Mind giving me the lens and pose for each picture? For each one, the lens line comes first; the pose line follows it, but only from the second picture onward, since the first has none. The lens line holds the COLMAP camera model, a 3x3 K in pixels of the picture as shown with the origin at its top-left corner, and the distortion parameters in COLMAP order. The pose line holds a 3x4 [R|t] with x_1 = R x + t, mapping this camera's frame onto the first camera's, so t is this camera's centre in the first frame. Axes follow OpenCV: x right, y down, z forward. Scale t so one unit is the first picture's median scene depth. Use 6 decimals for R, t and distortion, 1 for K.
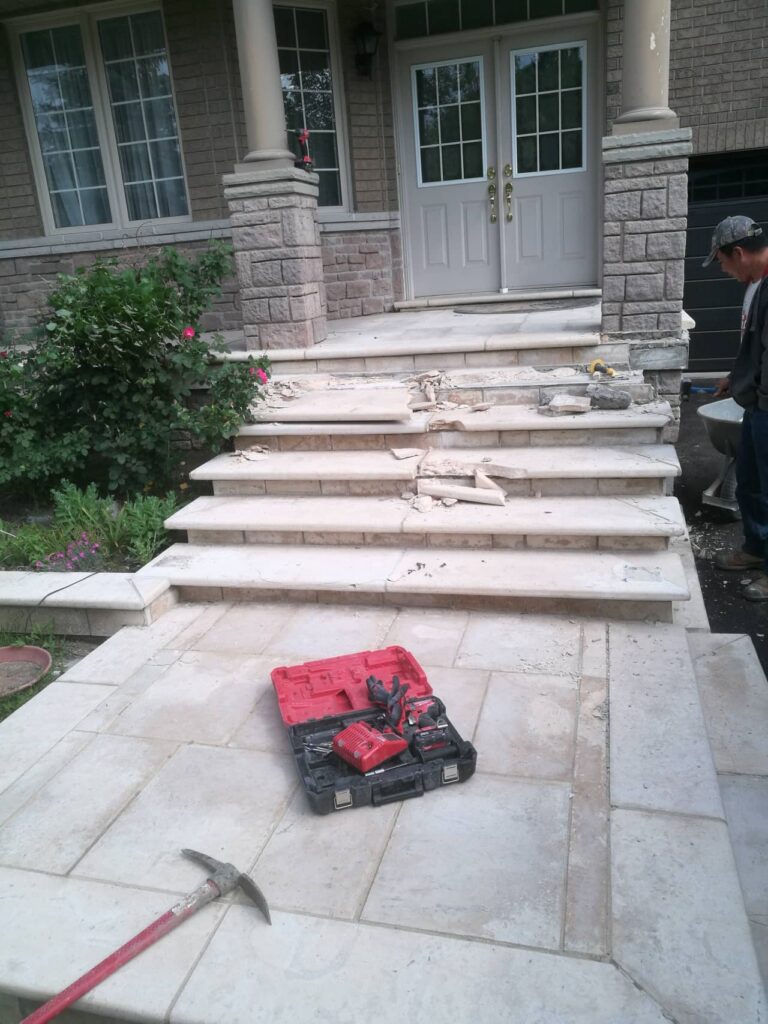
lens RADIAL K [[798.5, 0, 382.7], [0, 798.5, 512.1], [0, 0, 1]] dist [-0.011605, 0.015984]
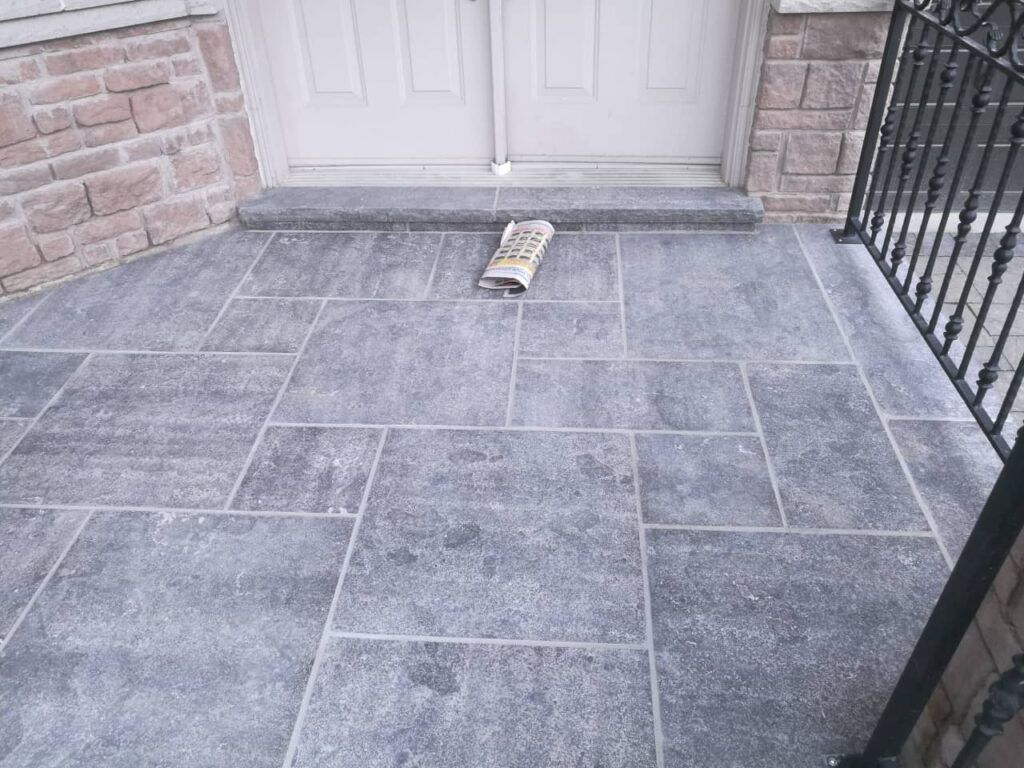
lens RADIAL K [[798.5, 0, 511.2], [0, 798.5, 382.9], [0, 0, 1]] dist [-0.011605, 0.015984]
pose [[0.979945, -0.076183, 0.184133, 0.078904], [0.014209, 0.948396, 0.316768, -0.339150], [-0.198763, -0.307799, 0.930458, 0.639869]]
